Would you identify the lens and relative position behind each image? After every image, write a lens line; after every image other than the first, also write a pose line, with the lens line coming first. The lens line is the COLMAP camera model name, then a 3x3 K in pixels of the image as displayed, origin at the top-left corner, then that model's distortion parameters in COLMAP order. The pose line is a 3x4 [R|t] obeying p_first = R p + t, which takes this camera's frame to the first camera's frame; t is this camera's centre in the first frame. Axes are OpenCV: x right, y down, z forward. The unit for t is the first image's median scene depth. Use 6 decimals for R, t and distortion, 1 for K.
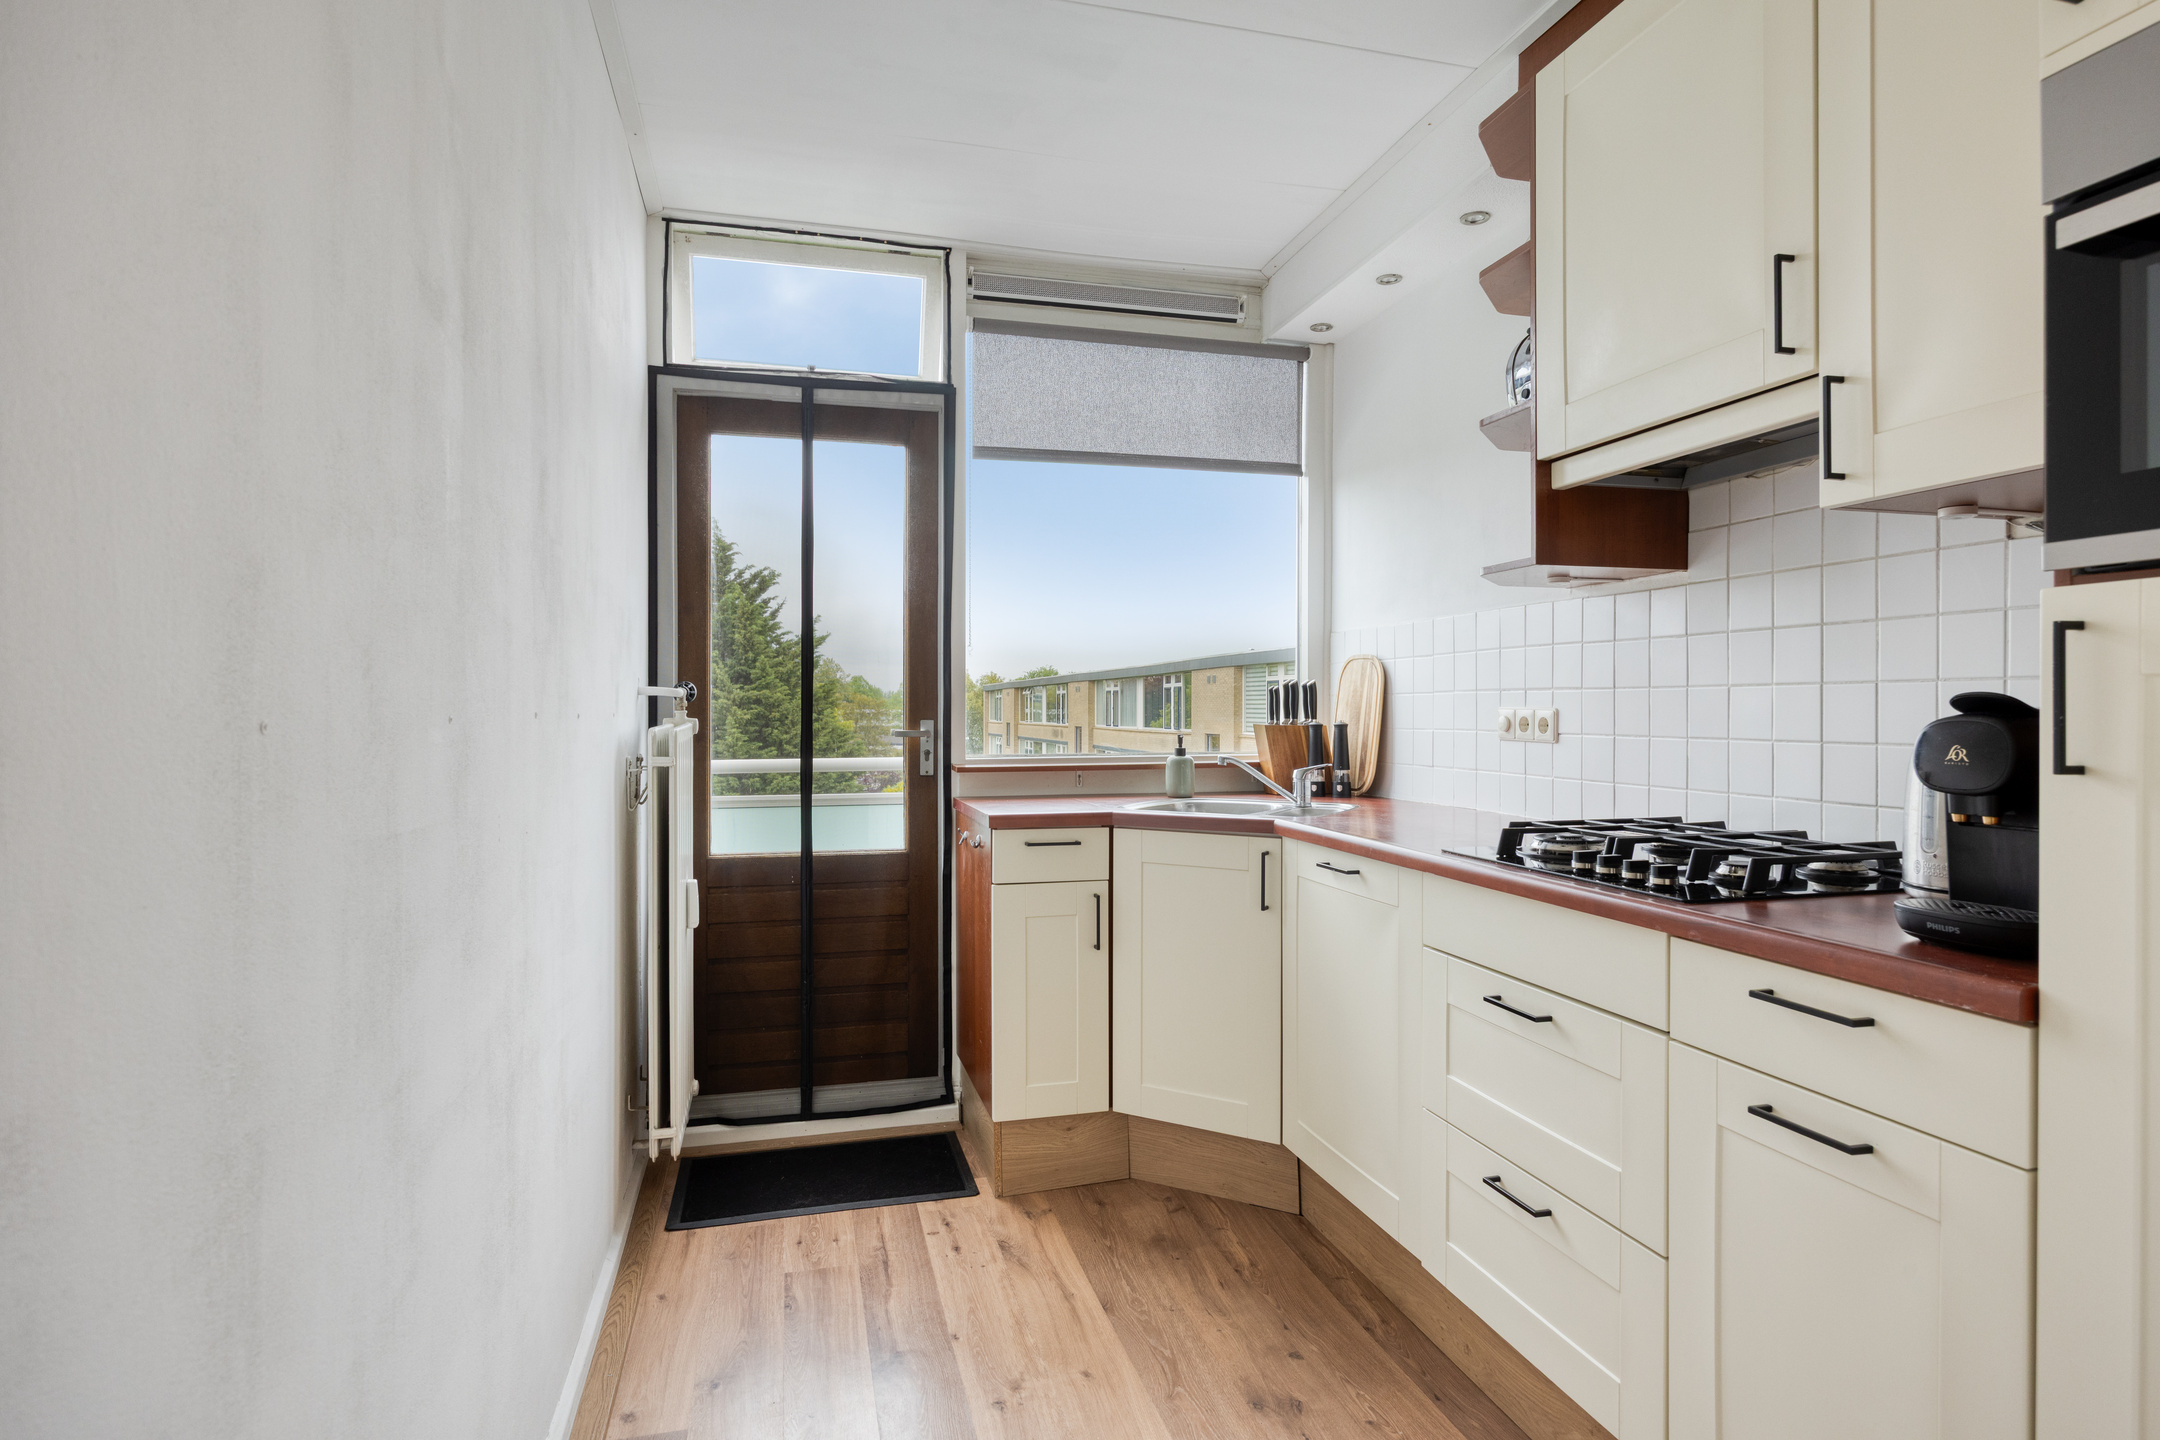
lens RADIAL K [[1175.1, 0, 1079.7], [0, 1175.1, 722.0], [0, 0, 1]] dist [-0.000240, -0.002726]
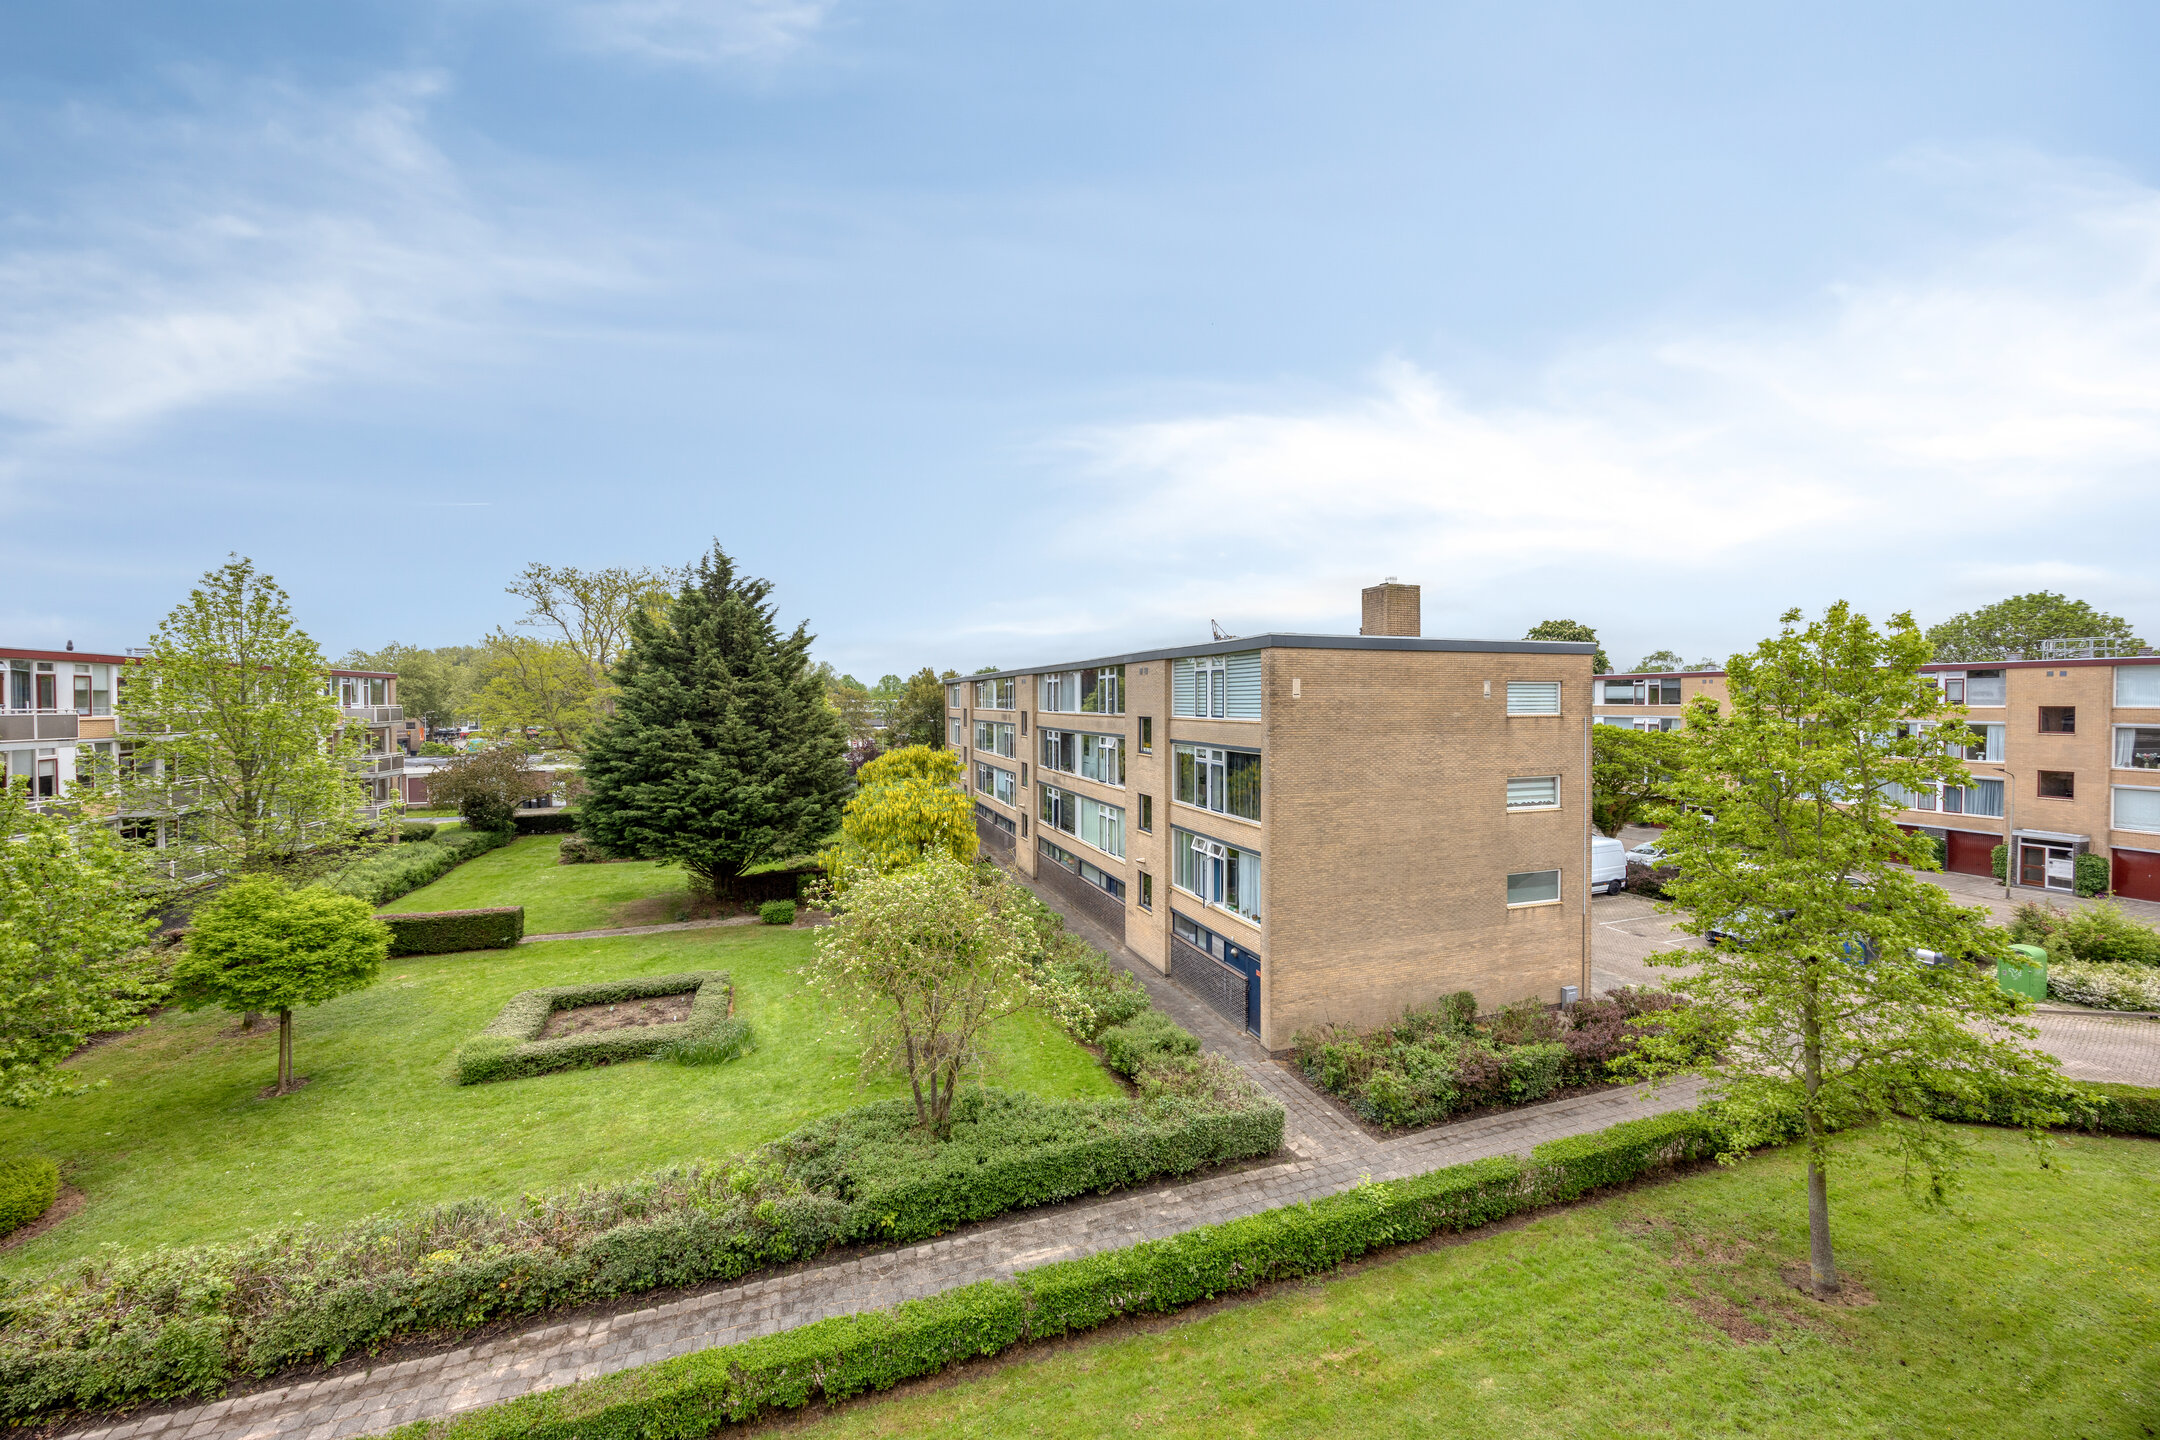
lens RADIAL K [[838.1, 0, 1068.7], [0, 838.1, 719.0], [0, 0, 1]] dist [0.009253, -0.002058]
pose [[0.997552, -0.005465, 0.069712, -0.017584], [0.004544, 0.999900, 0.013371, 0.000281], [-0.069778, -0.013021, 0.997478, 0.130977]]
